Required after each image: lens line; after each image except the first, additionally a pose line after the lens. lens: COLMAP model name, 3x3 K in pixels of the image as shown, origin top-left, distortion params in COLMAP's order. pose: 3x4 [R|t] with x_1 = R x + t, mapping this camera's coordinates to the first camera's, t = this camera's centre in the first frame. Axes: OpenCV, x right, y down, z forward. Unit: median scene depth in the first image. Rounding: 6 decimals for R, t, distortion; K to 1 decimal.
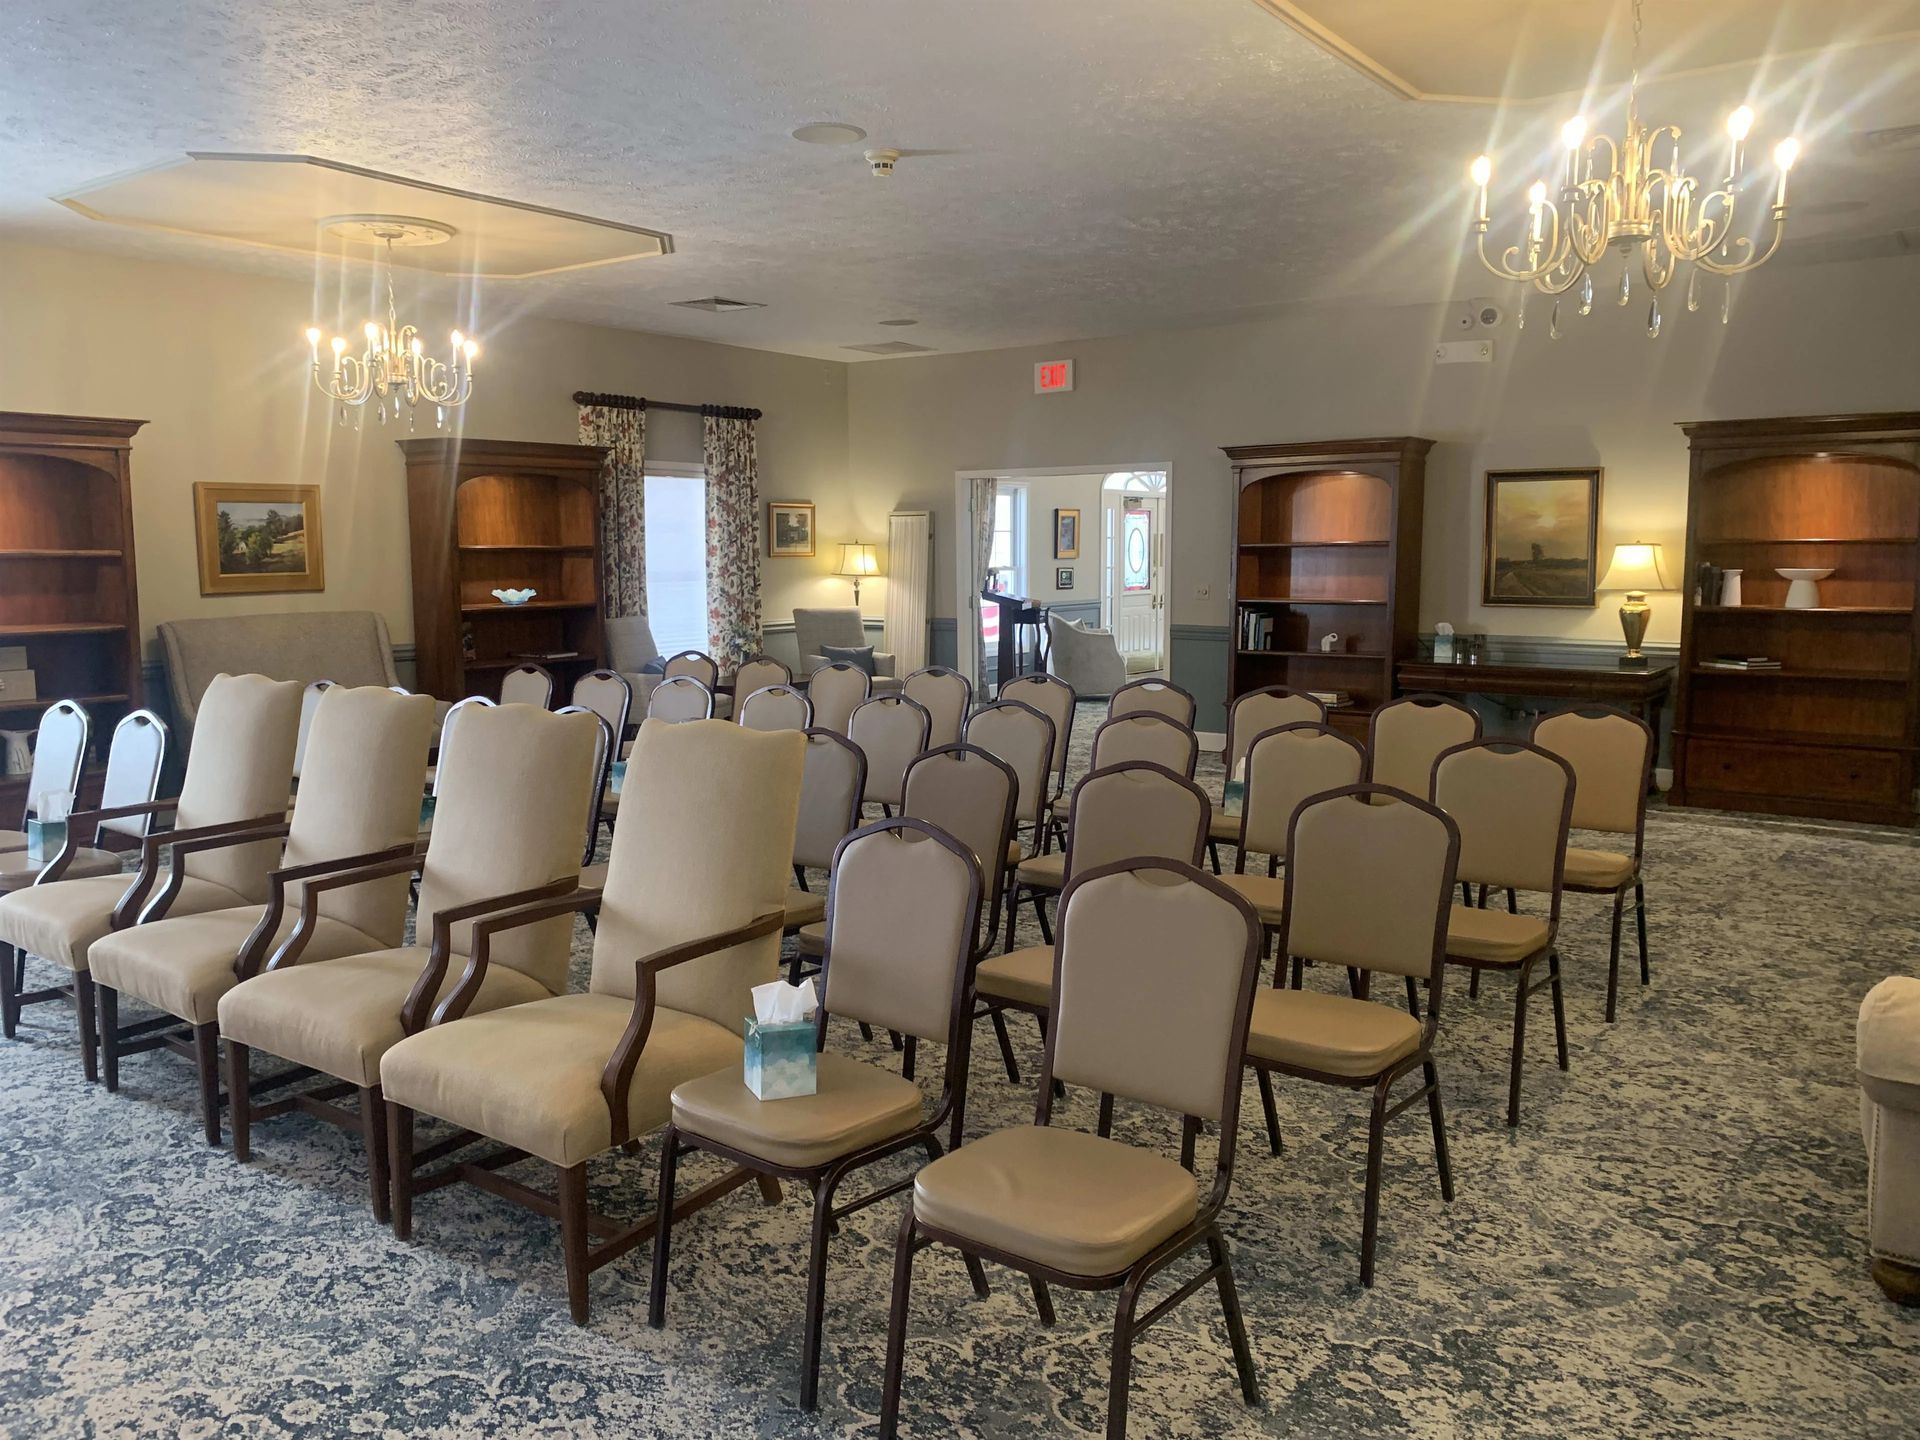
lens RADIAL K [[1486.5, 0, 957.0], [0, 1486.5, 719.6], [0, 0, 1]] dist [0.006156, 0.013100]
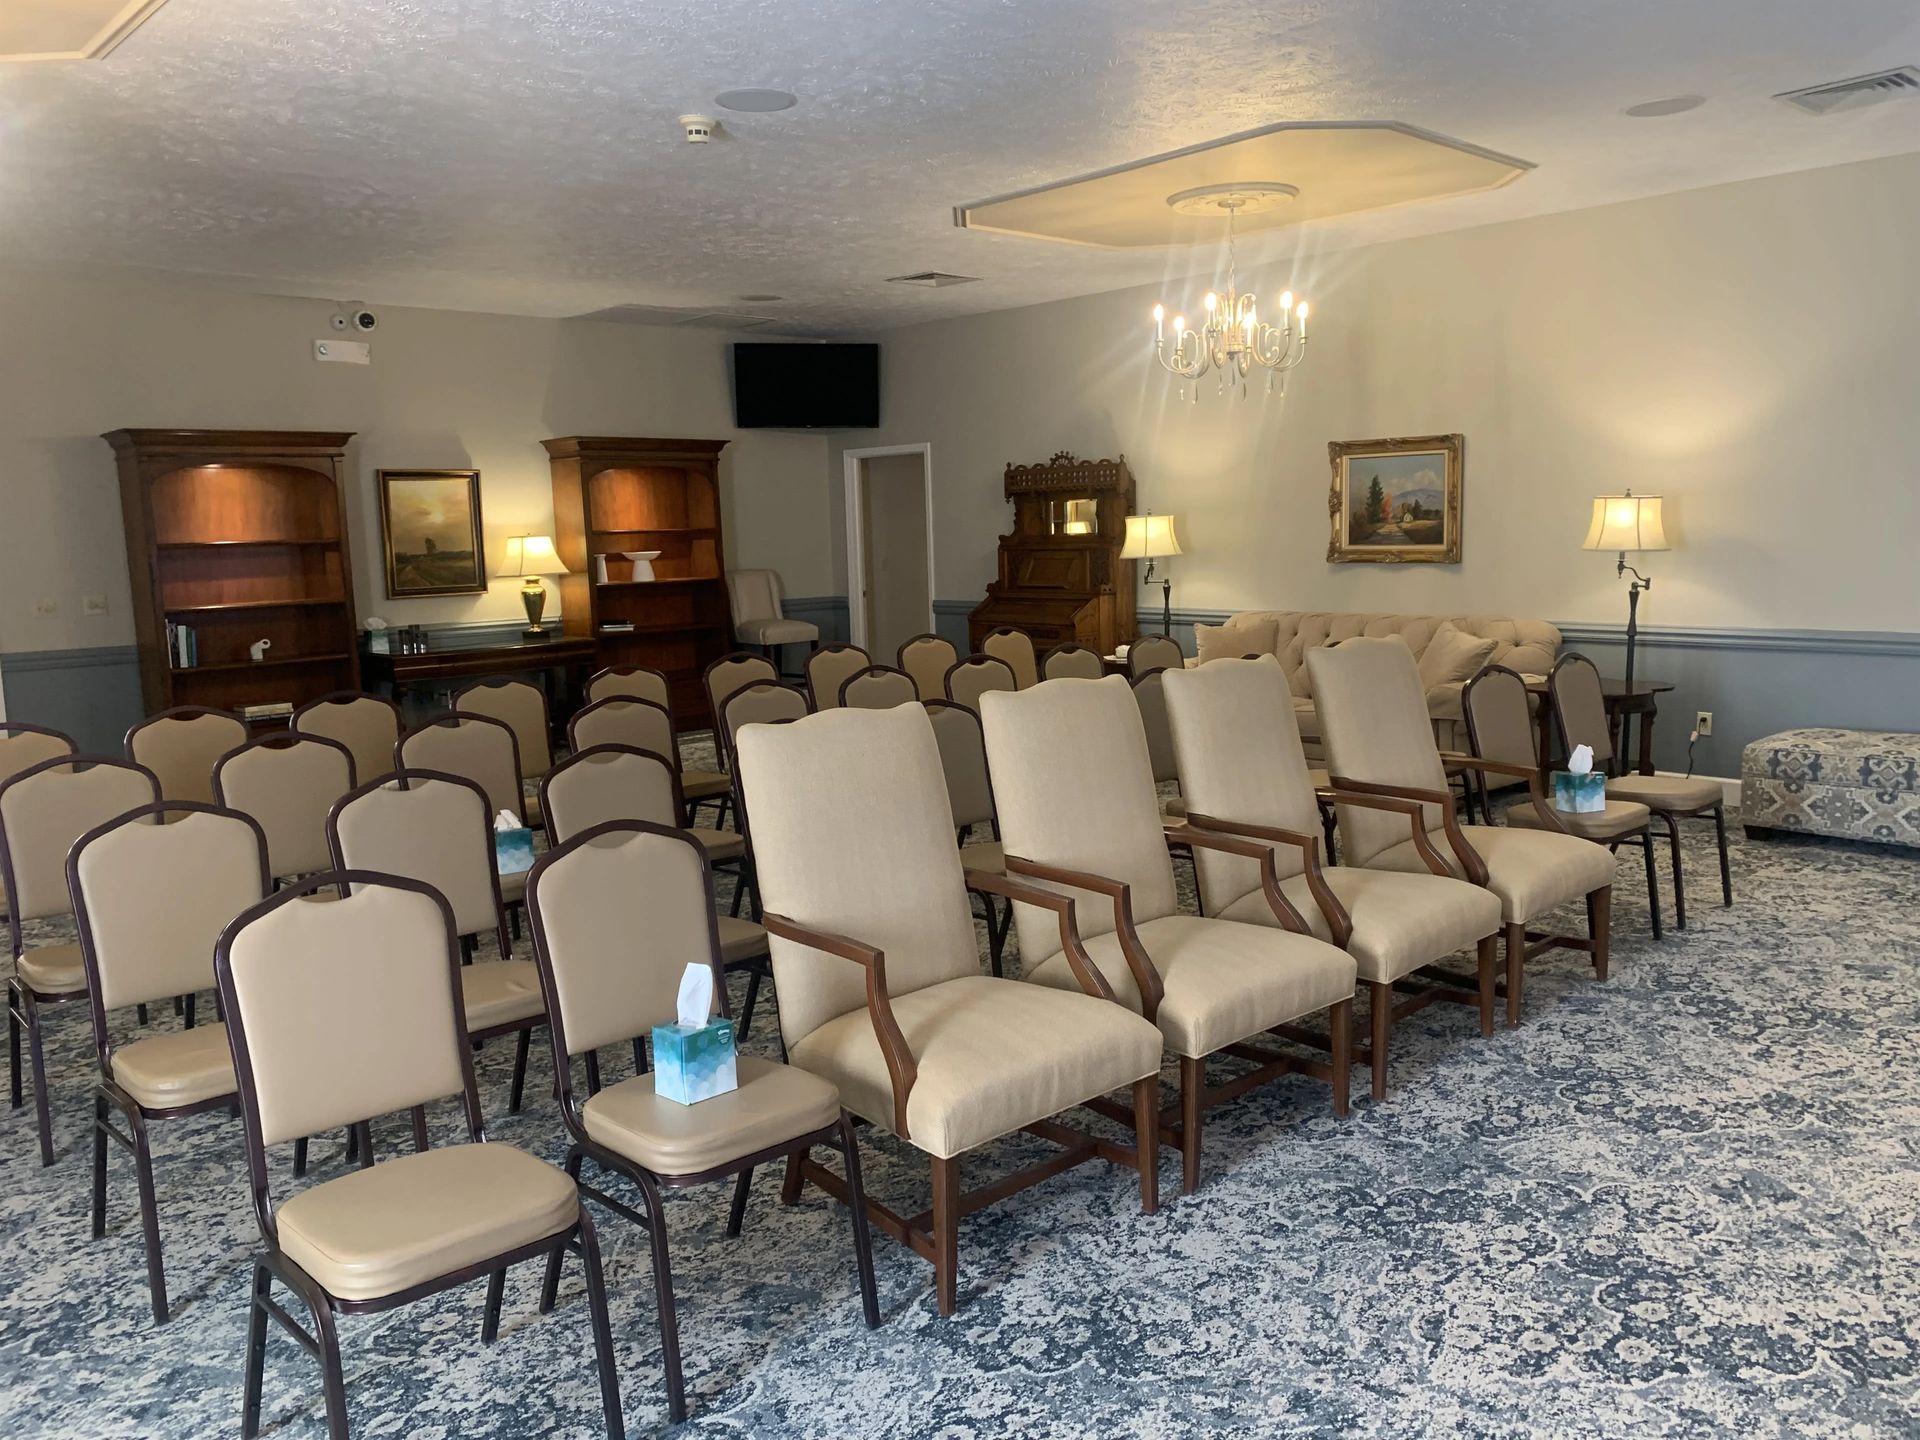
lens RADIAL K [[1486.5, 0, 959.1], [0, 1486.5, 722.0], [0, 0, 1]] dist [0.006156, 0.013100]
pose [[0.158118, -0.131751, 0.978591, -0.710367], [0.143551, 0.983596, 0.109230, -0.055586], [-0.976930, 0.123207, 0.174437, 0.507018]]
